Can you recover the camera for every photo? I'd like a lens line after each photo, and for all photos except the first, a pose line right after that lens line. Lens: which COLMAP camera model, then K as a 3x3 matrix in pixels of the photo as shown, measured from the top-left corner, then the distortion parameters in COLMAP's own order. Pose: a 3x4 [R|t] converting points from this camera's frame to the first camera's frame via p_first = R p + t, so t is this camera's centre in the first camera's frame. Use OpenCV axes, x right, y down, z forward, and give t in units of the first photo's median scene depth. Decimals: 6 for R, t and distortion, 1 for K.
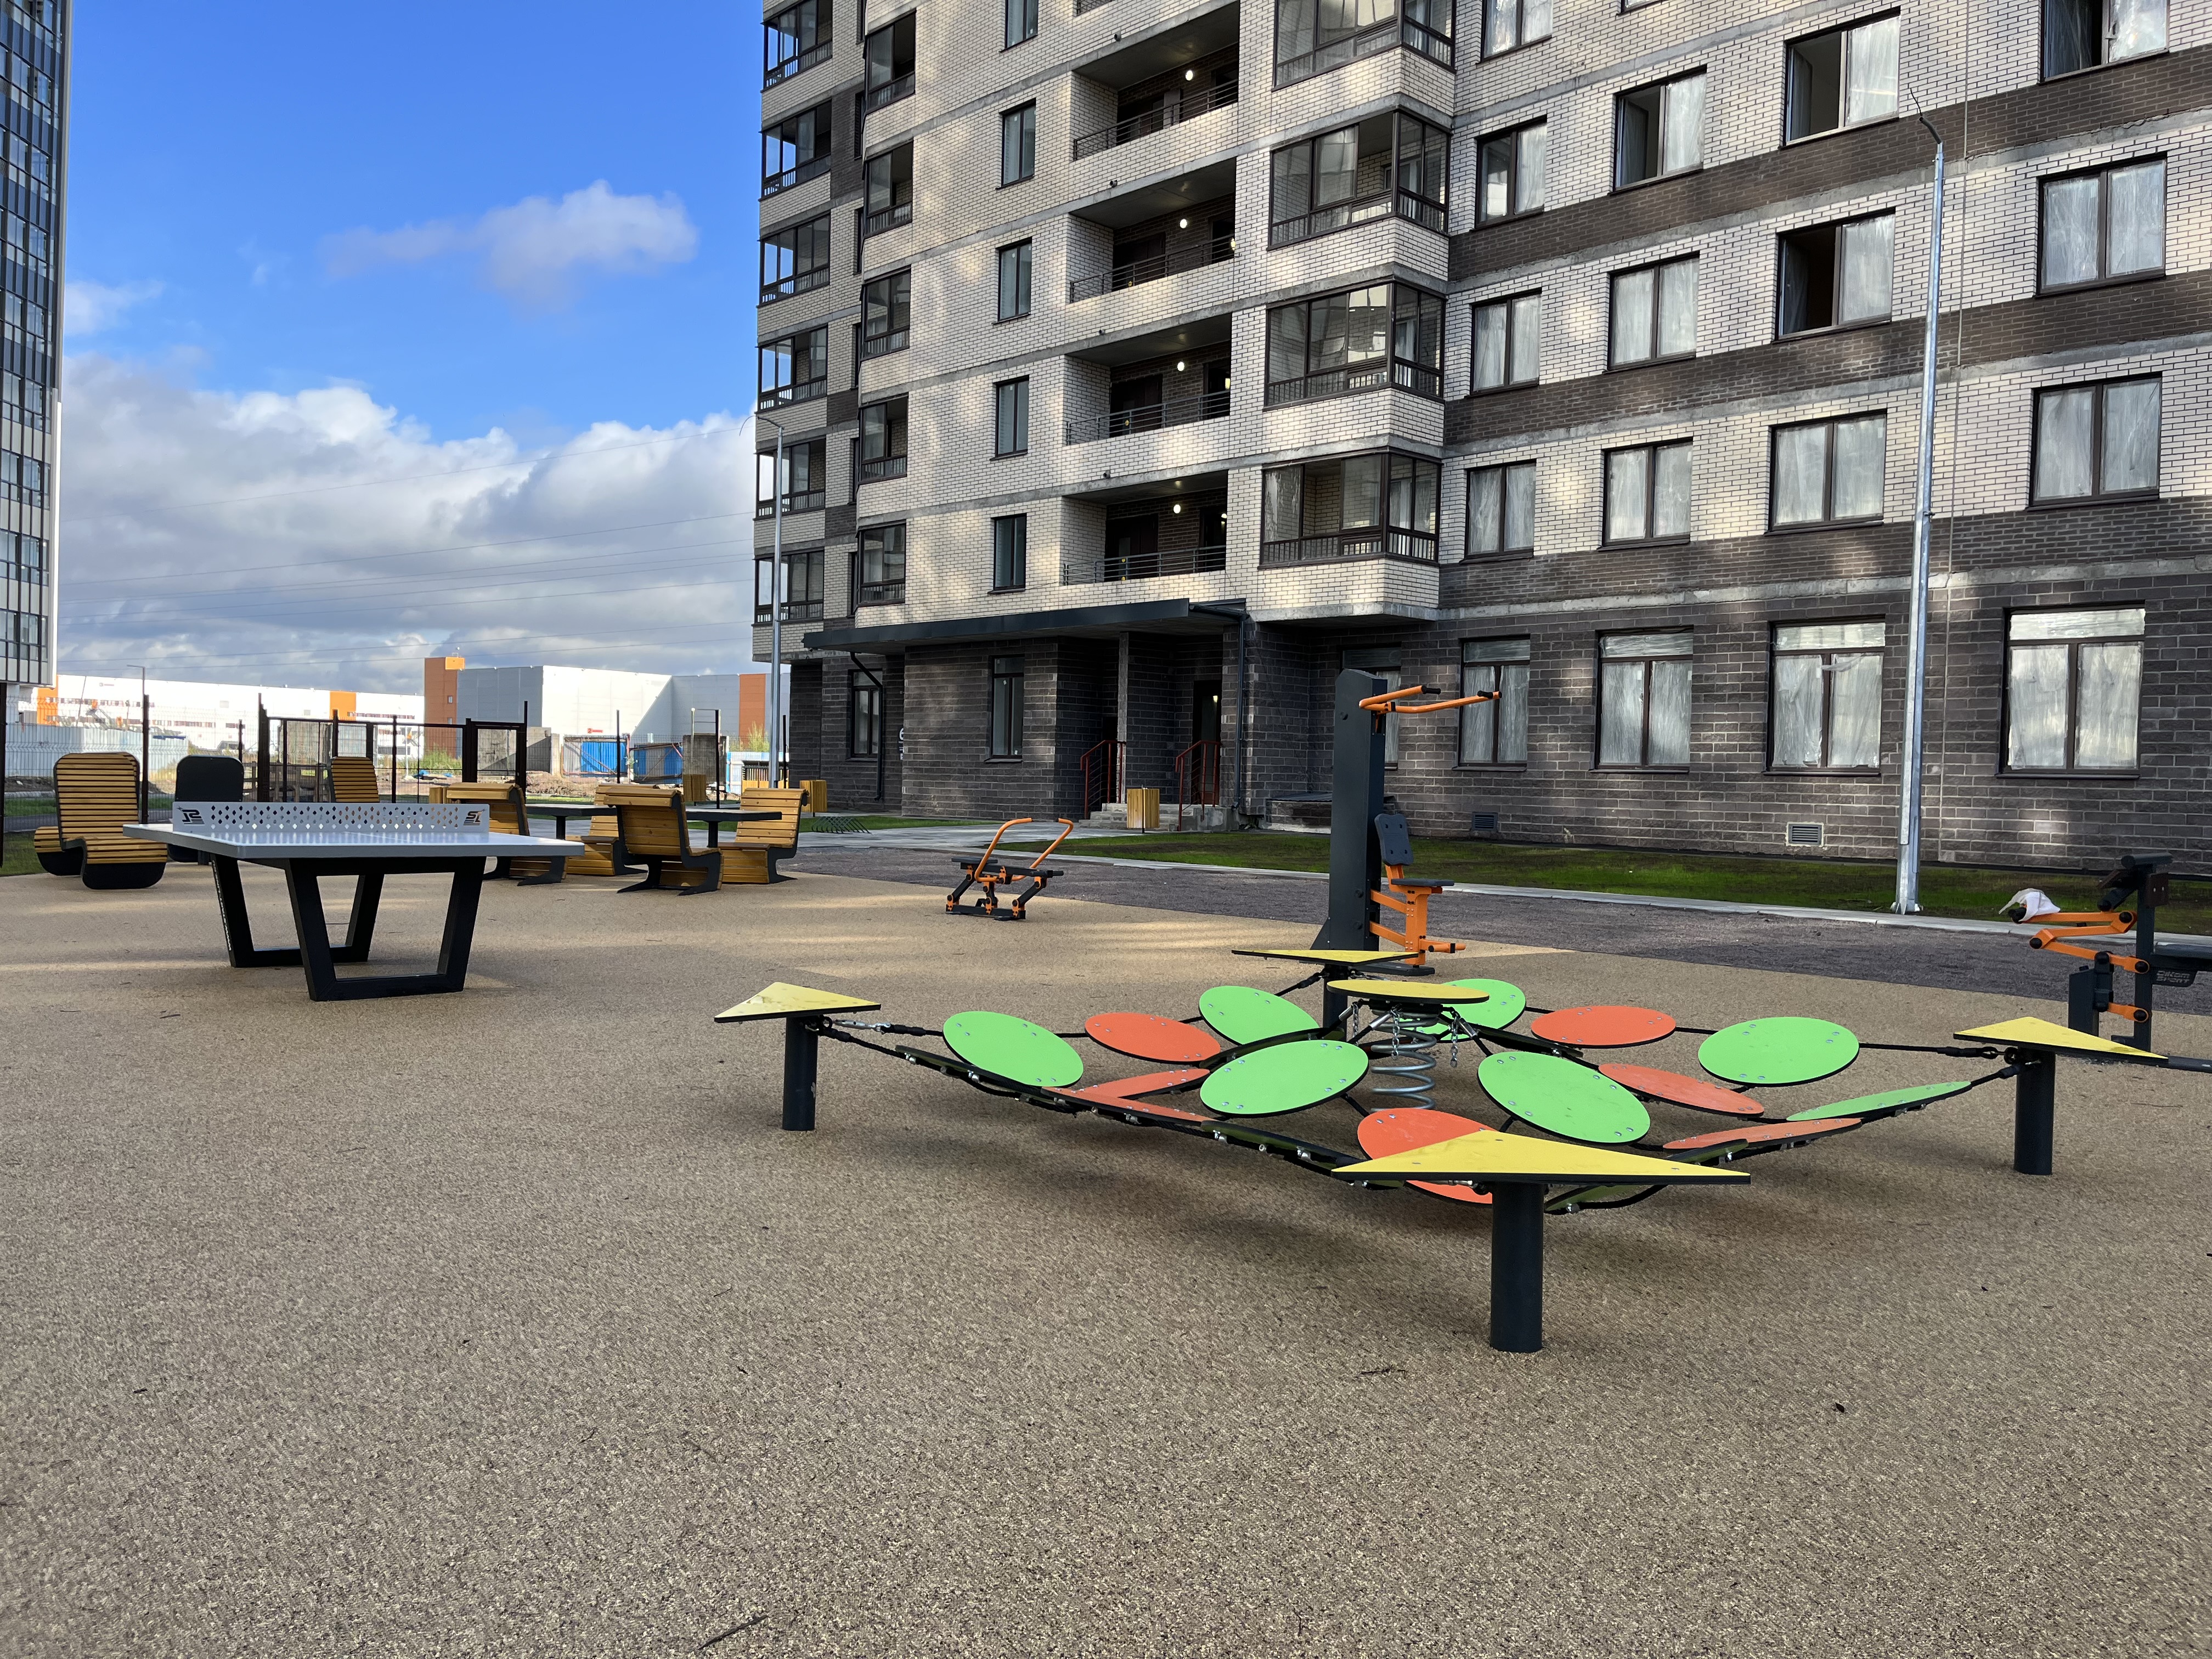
lens RADIAL K [[1681.1, 0, 1114.3], [0, 1681.1, 815.4], [0, 0, 1]] dist [0.069549, -0.092941]
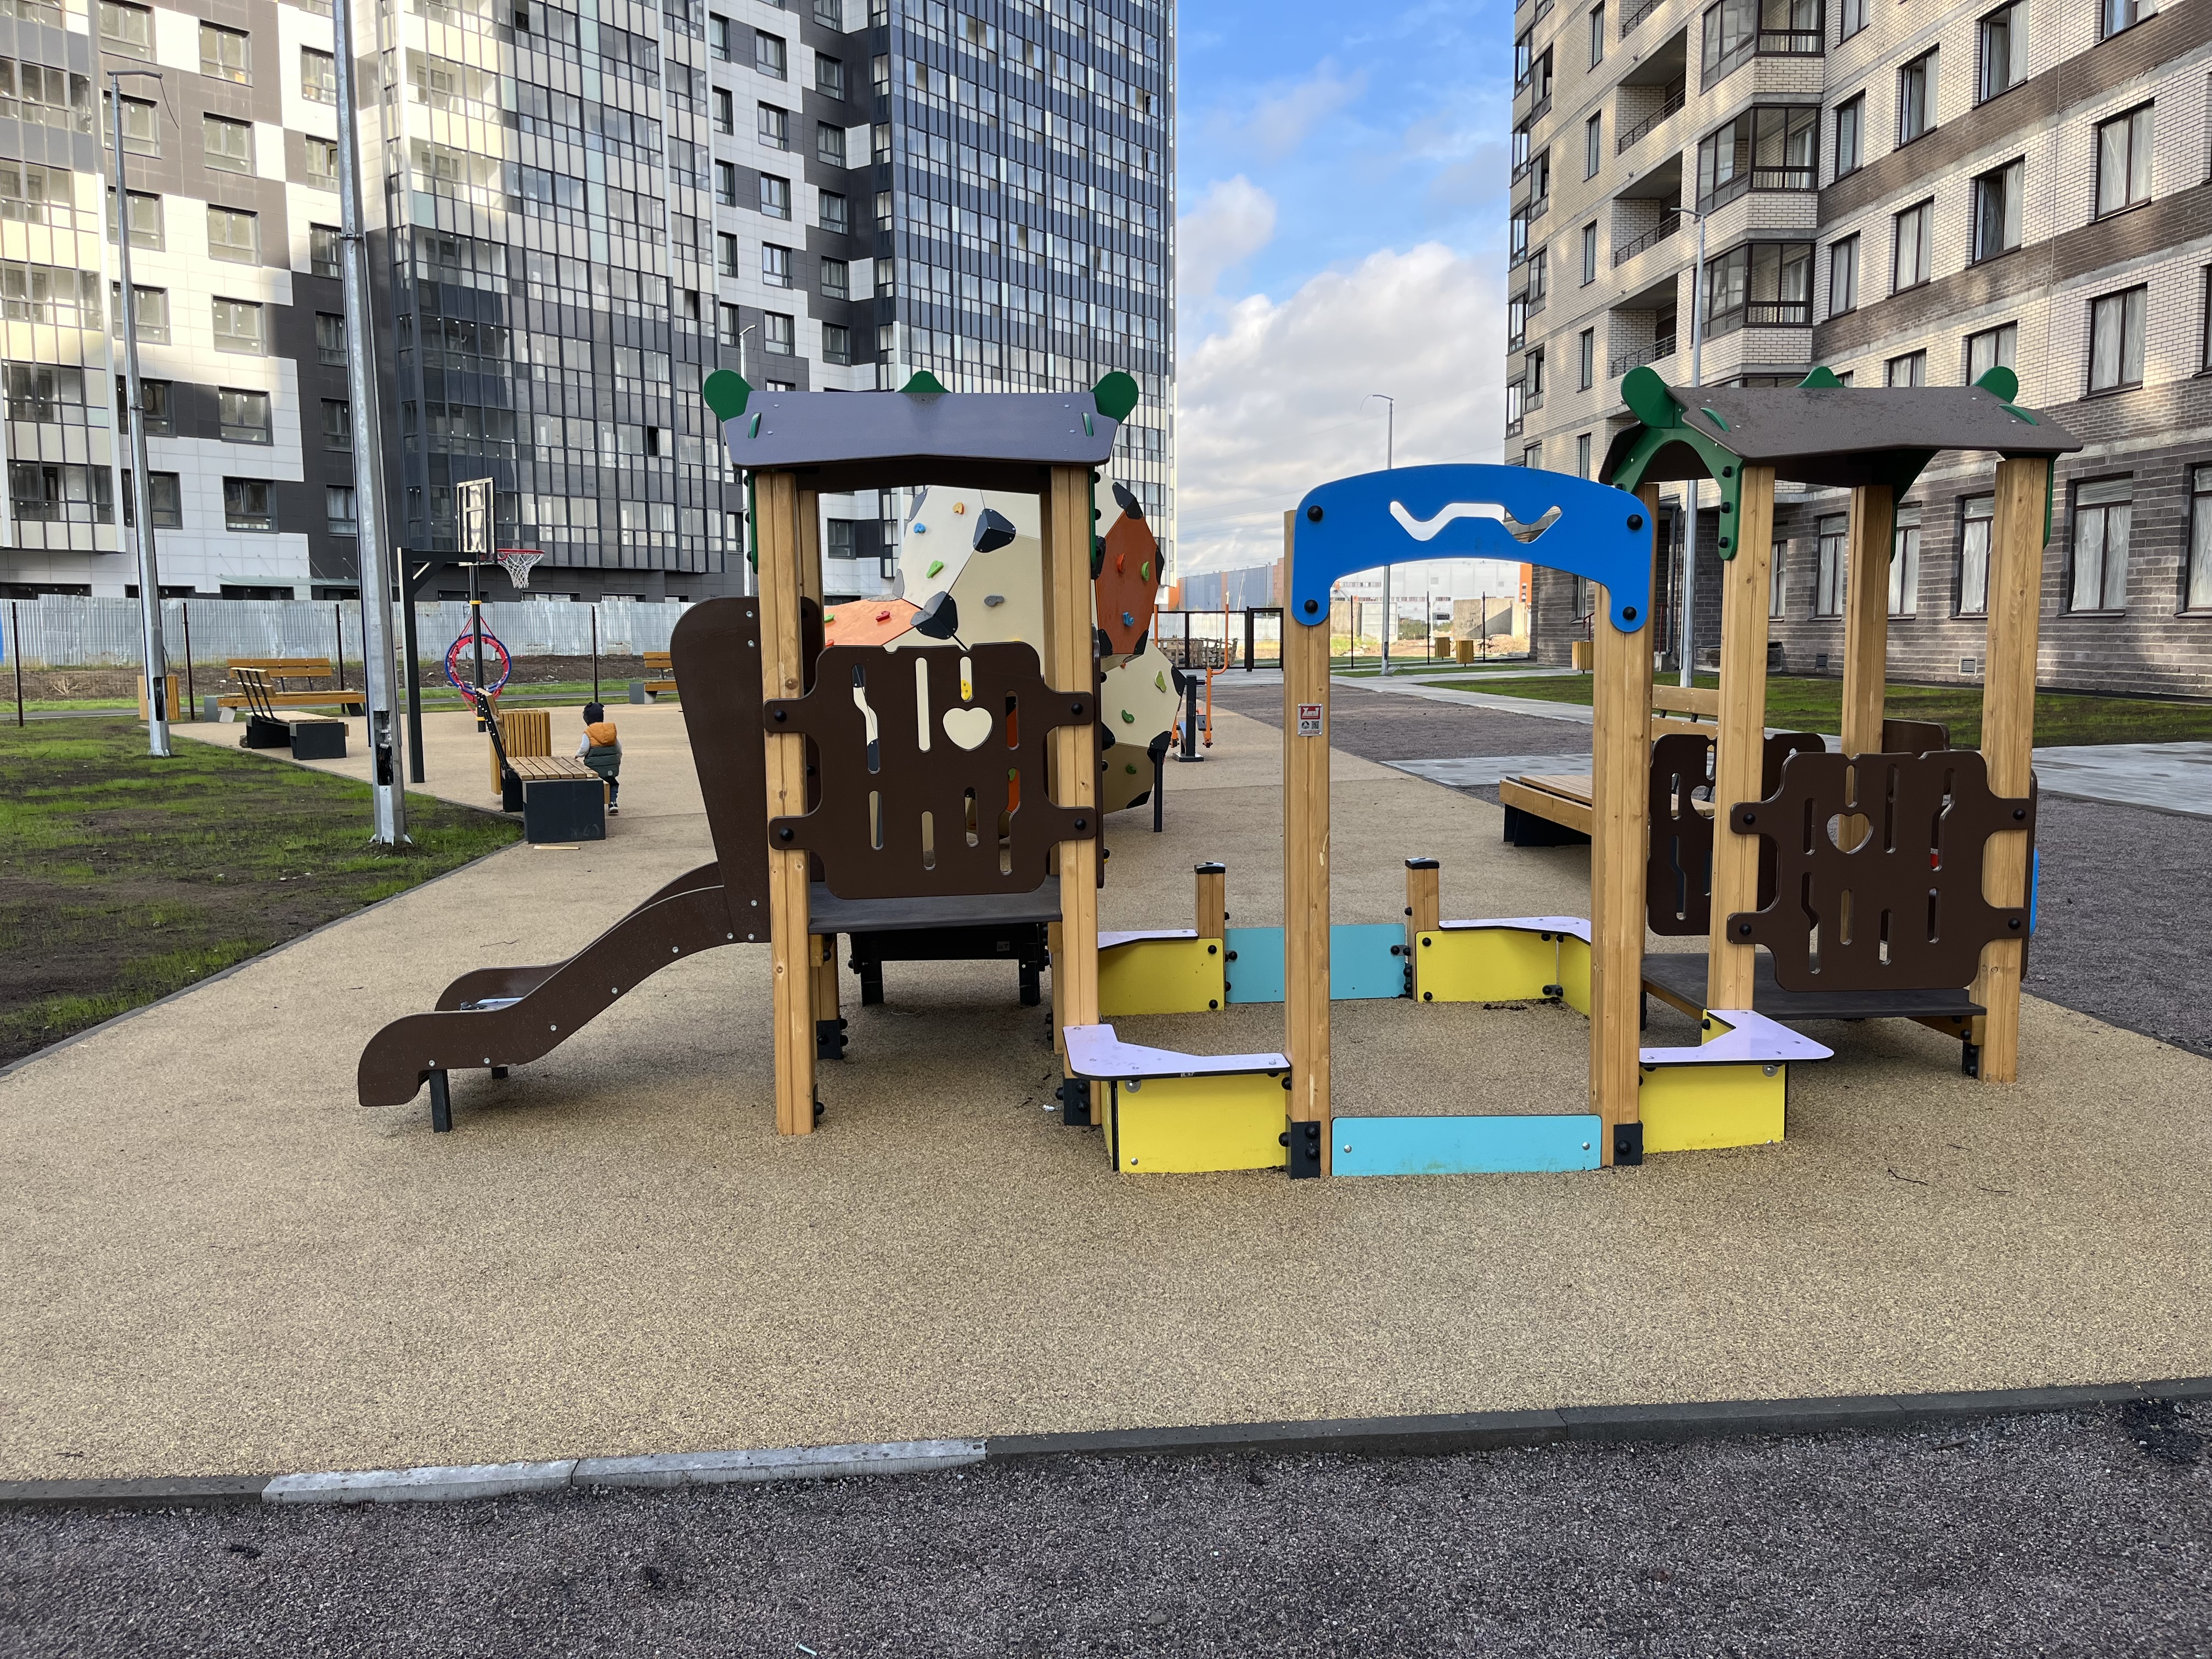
lens RADIAL K [[1681.1, 0, 1111.5], [0, 1681.1, 810.5], [0, 0, 1]] dist [0.069549, -0.092941]
pose [[0.765556, 0.041113, -0.642055, 0.578133], [0.010519, 0.997023, 0.076386, 0.011431], [0.643284, -0.065231, 0.762844, -0.298161]]
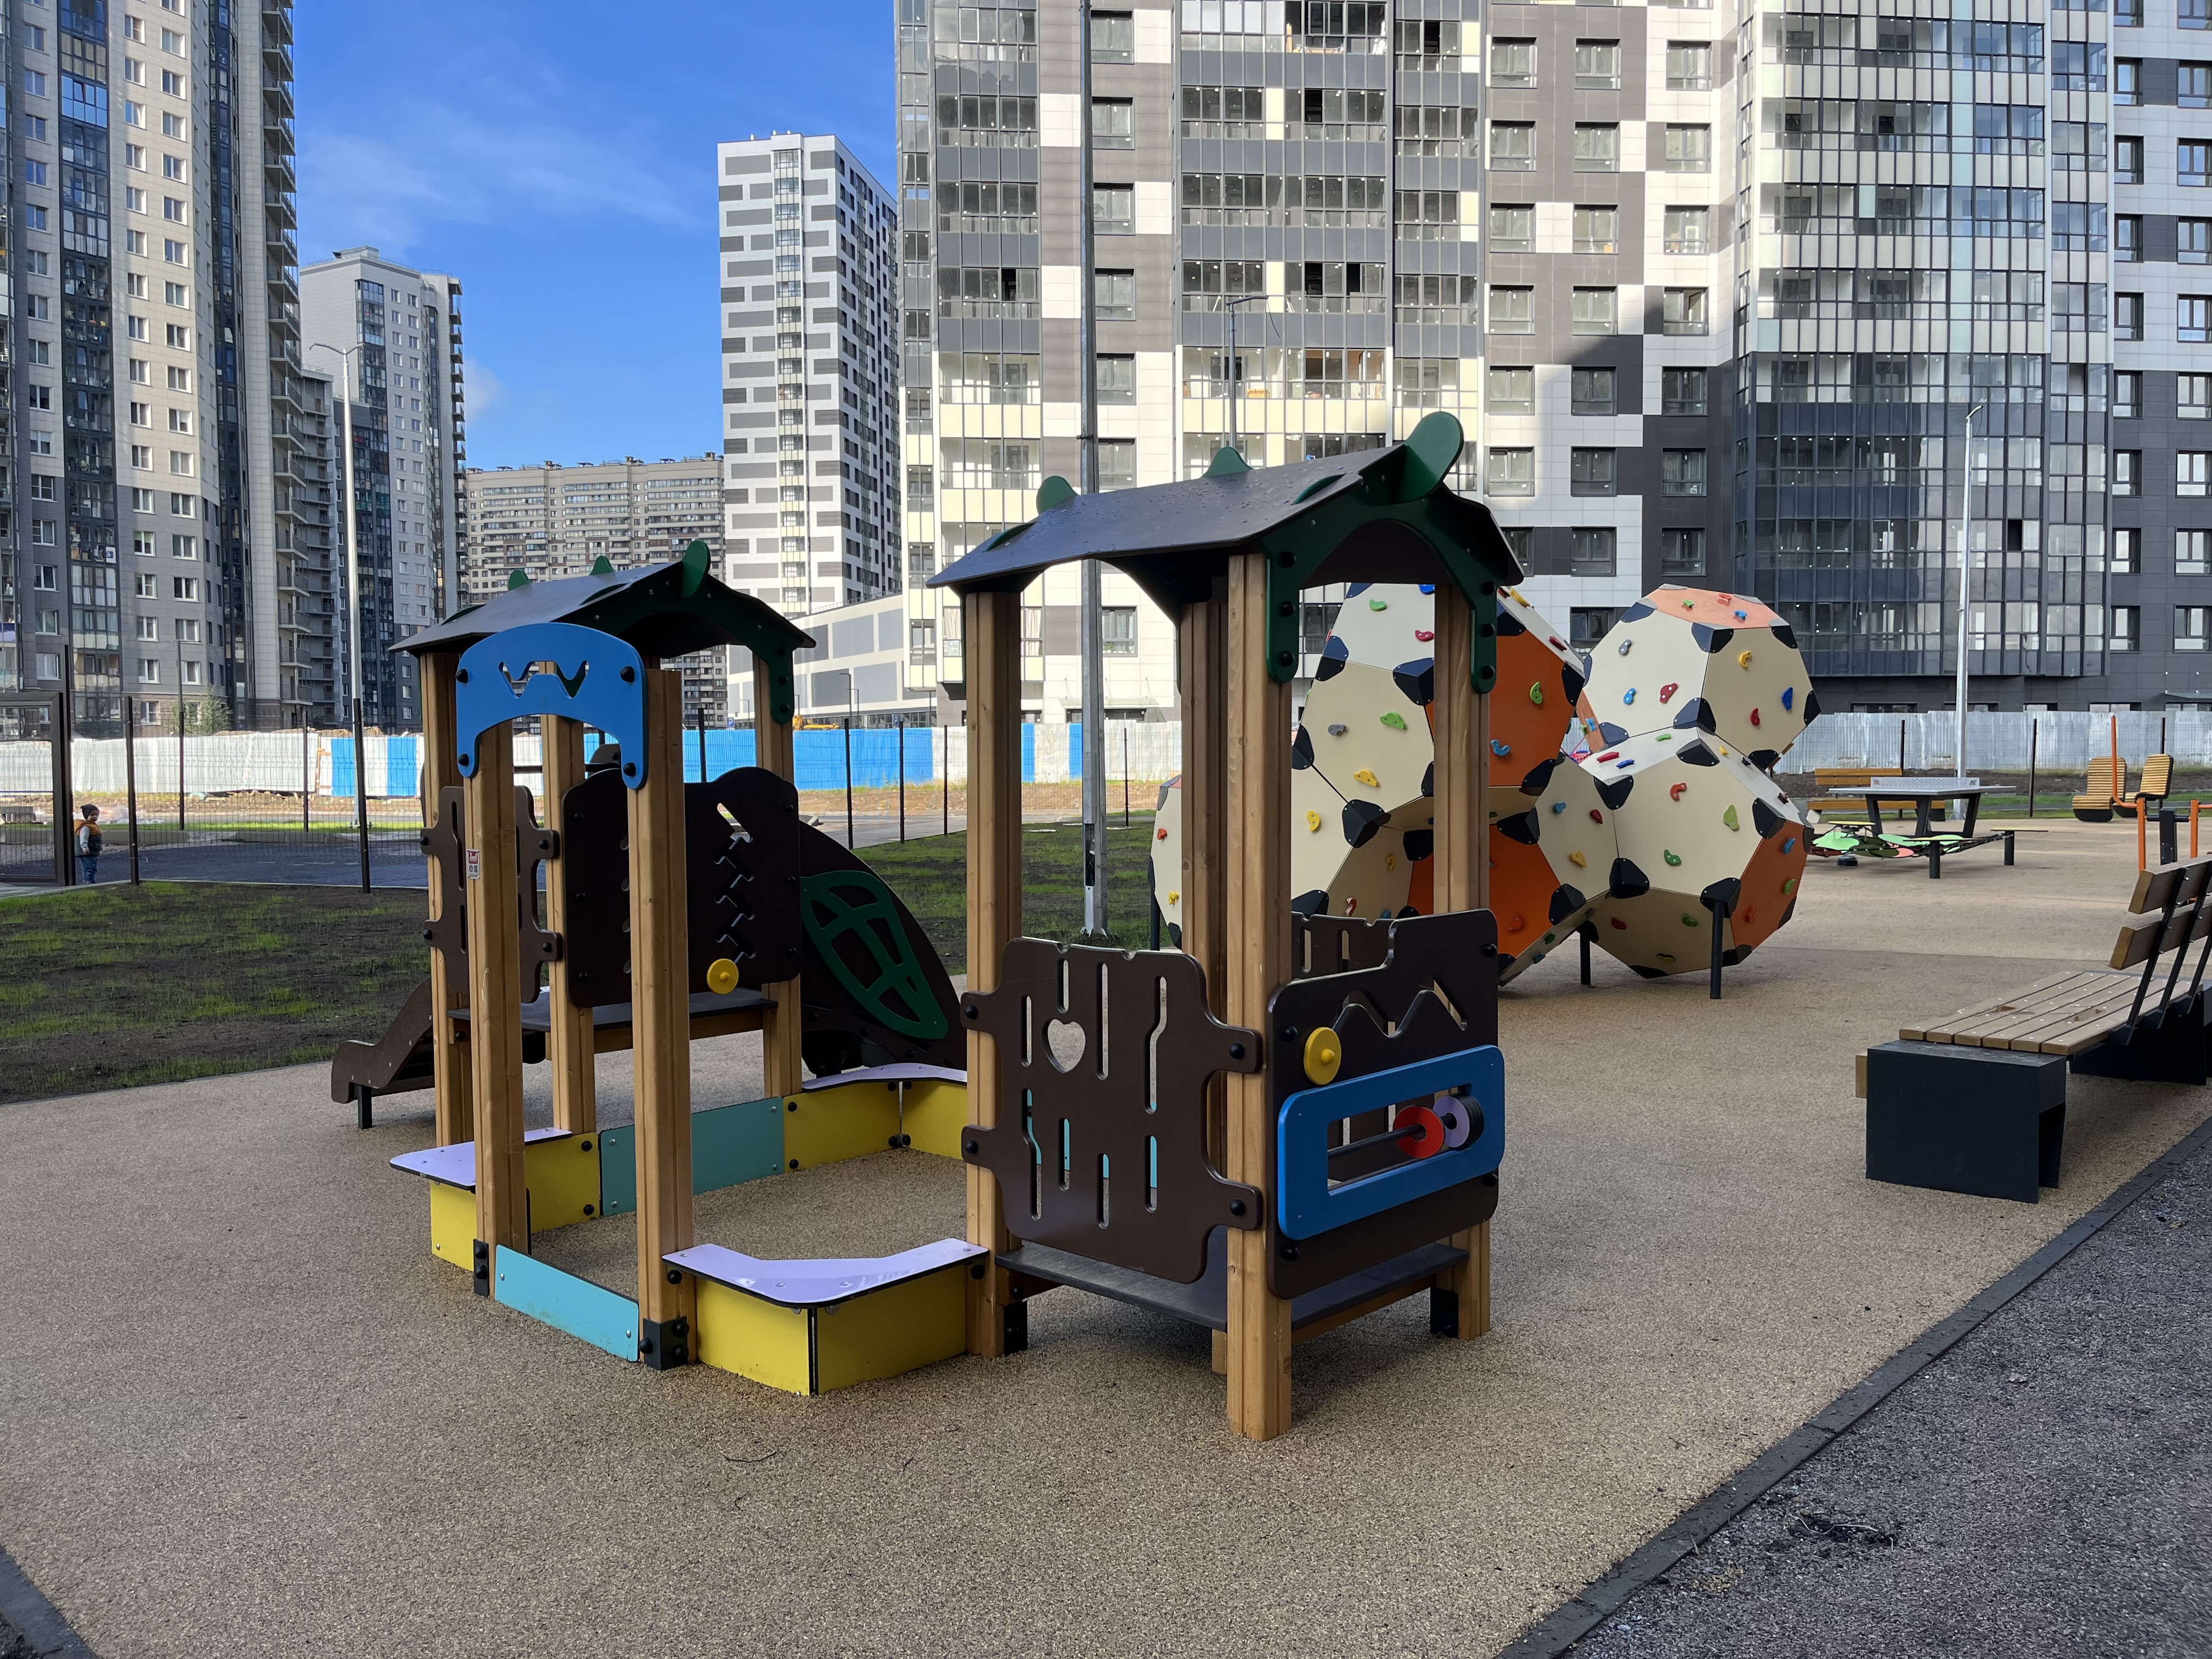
lens RADIAL K [[1681.1, 0, 1107.9], [0, 1681.1, 812.7], [0, 0, 1]] dist [0.069549, -0.092941]
pose [[0.047973, 0.013482, -0.998758, 0.652444], [-0.010167, 0.999864, 0.013009, 0.007655], [0.998797, 0.009530, 0.048104, -0.137251]]
